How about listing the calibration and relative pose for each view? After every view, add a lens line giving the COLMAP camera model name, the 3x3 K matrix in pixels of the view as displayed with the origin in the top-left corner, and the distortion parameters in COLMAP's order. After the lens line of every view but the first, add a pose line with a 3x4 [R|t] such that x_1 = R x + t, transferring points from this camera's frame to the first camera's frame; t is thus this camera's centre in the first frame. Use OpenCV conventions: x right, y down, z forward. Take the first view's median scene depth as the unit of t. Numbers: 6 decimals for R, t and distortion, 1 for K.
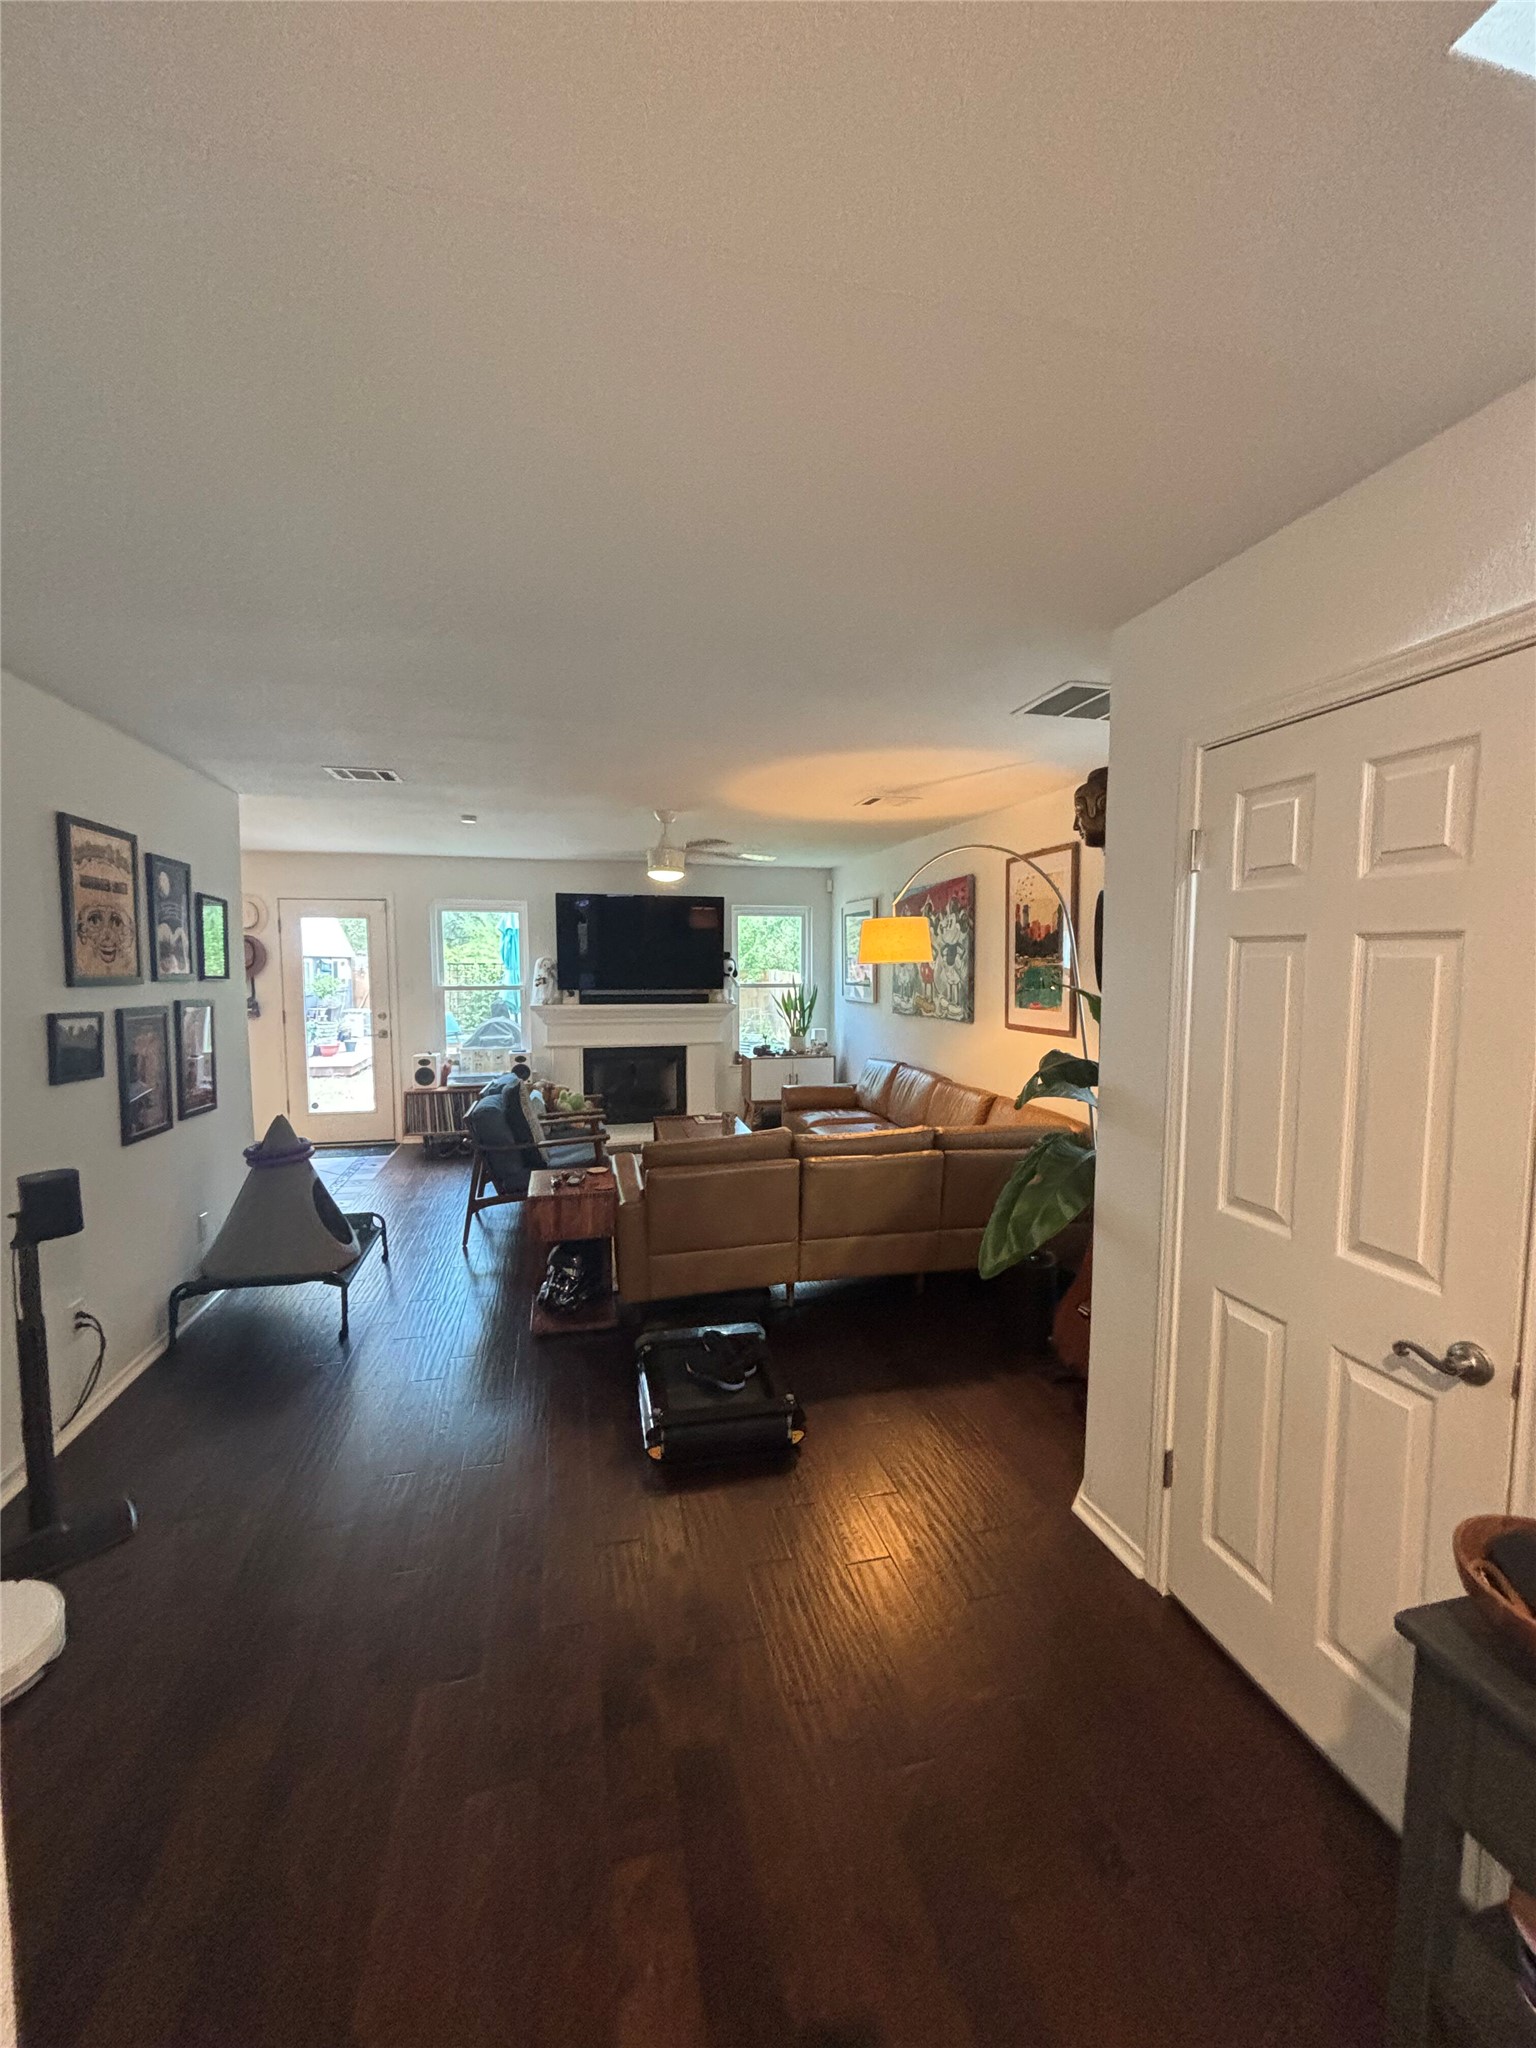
lens RADIAL K [[832.9, 0, 768.6], [0, 832.9, 1020.8], [0, 0, 1]] dist [0.012075, 0.000862]
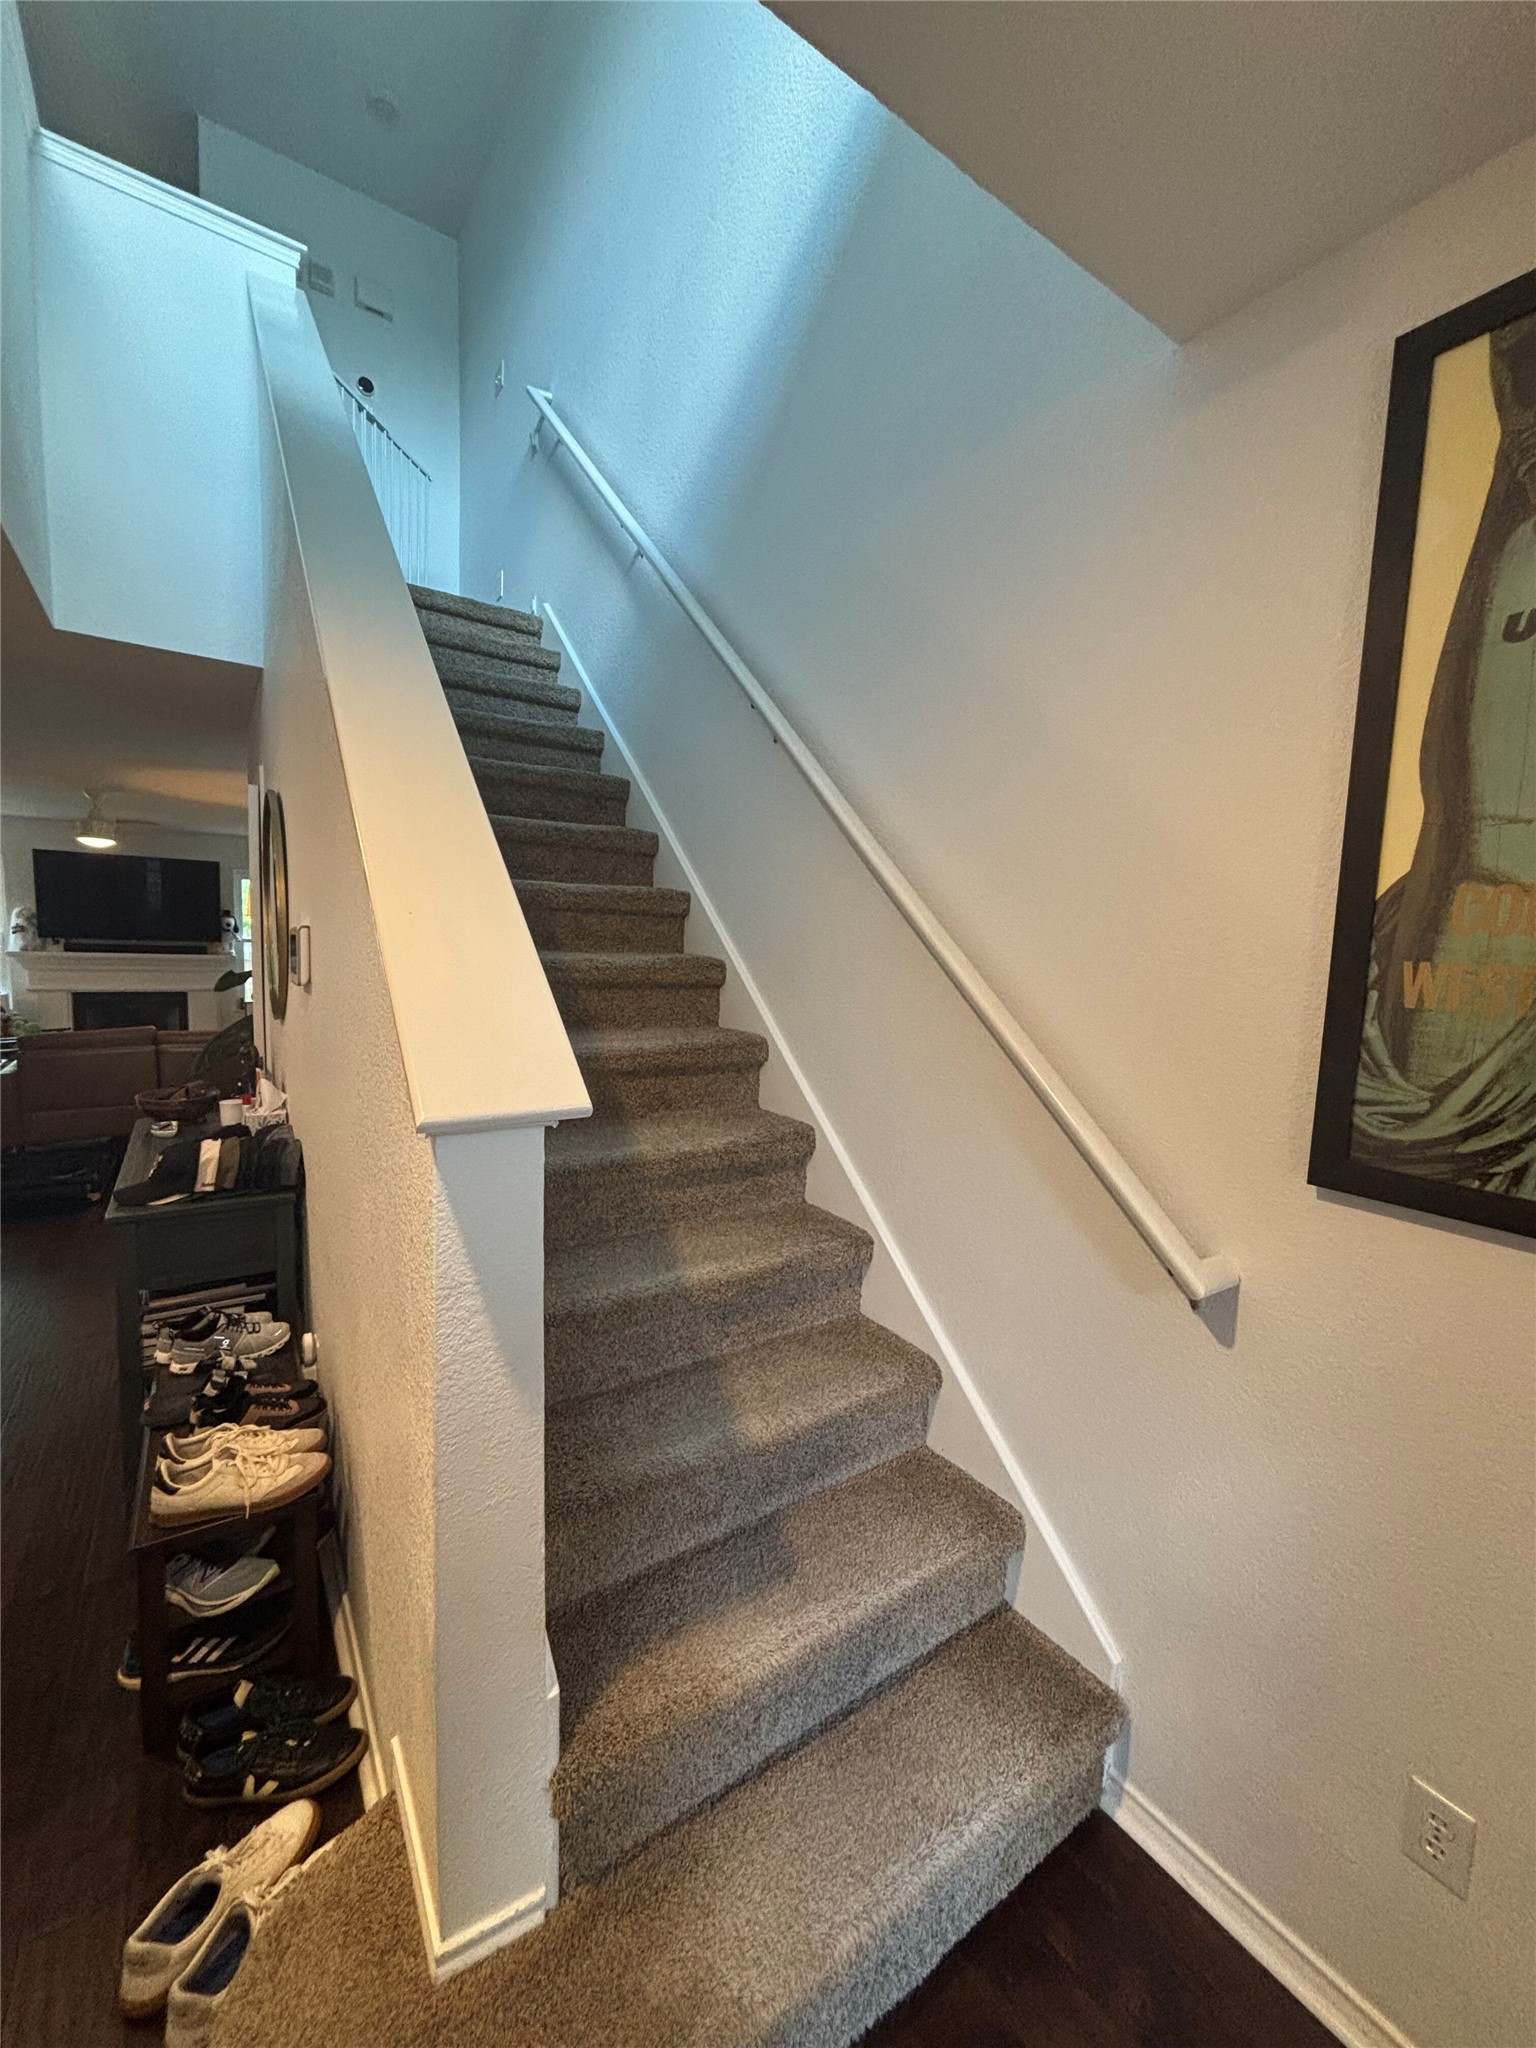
lens RADIAL K [[832.9, 0, 768.2], [0, 832.9, 1032.6], [0, 0, 1]] dist [0.012075, 0.000862]
pose [[0.937483, -0.007853, 0.347942, 0.256662], [-0.006478, 0.999178, 0.040005, 0.036541], [-0.347970, -0.039758, 0.936662, -0.364112]]
